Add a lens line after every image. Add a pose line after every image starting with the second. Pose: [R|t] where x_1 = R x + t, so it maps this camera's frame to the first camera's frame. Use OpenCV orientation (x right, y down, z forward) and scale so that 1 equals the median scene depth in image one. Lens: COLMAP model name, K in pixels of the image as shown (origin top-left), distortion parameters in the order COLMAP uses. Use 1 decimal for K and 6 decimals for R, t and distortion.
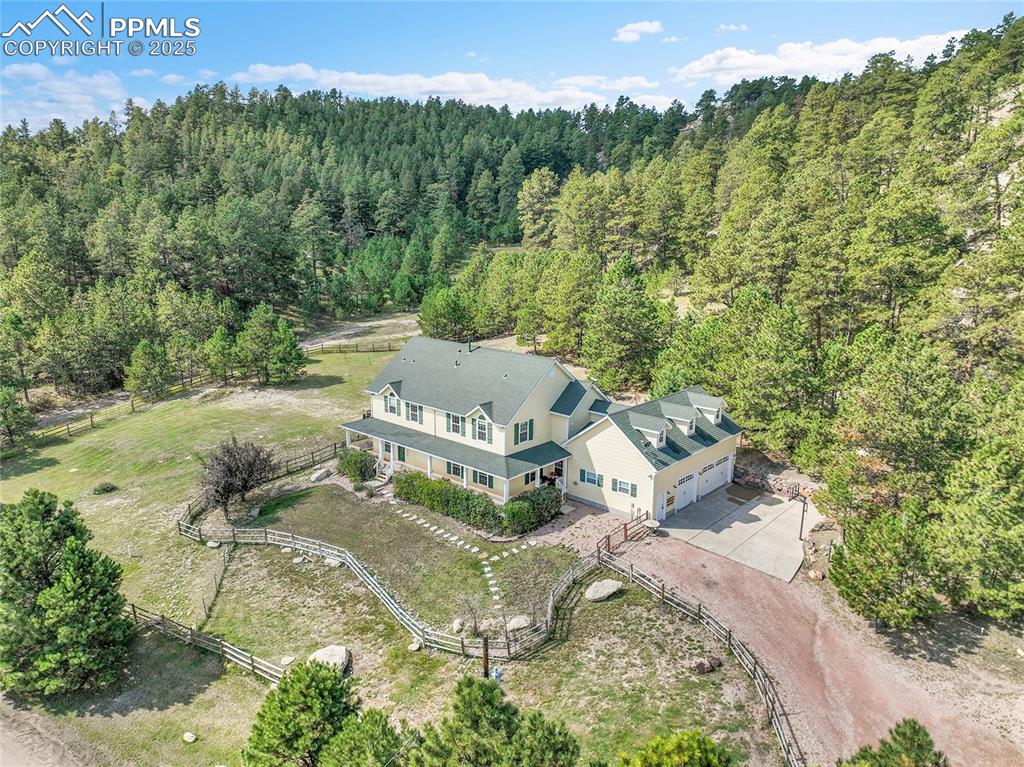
lens RADIAL K [[720.6, 0, 512.0], [0, 720.6, 383.5], [0, 0, 1]] dist [-0.005017, 0.018516]
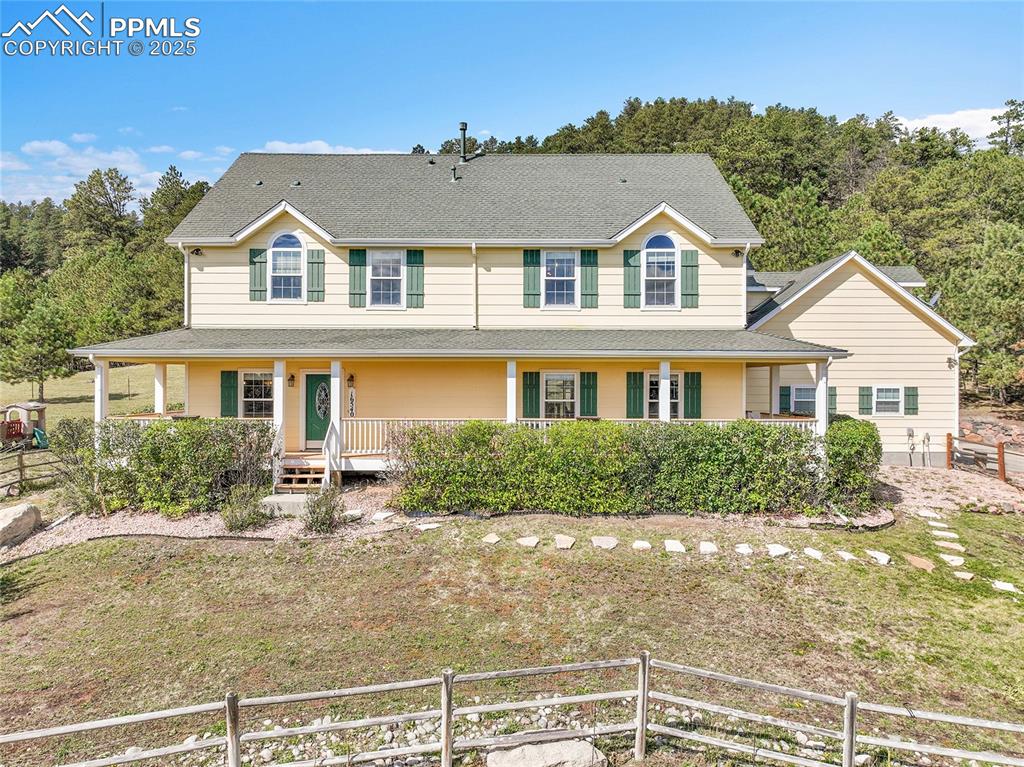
lens RADIAL K [[720.6, 0, 512.0], [0, 720.6, 383.5], [0, 0, 1]] dist [-0.005017, 0.018516]
pose [[0.741675, -0.006619, 0.670727, -0.344309], [0.148112, 0.976885, -0.154140, 0.162190], [-0.654203, 0.213664, 0.725511, 0.767231]]
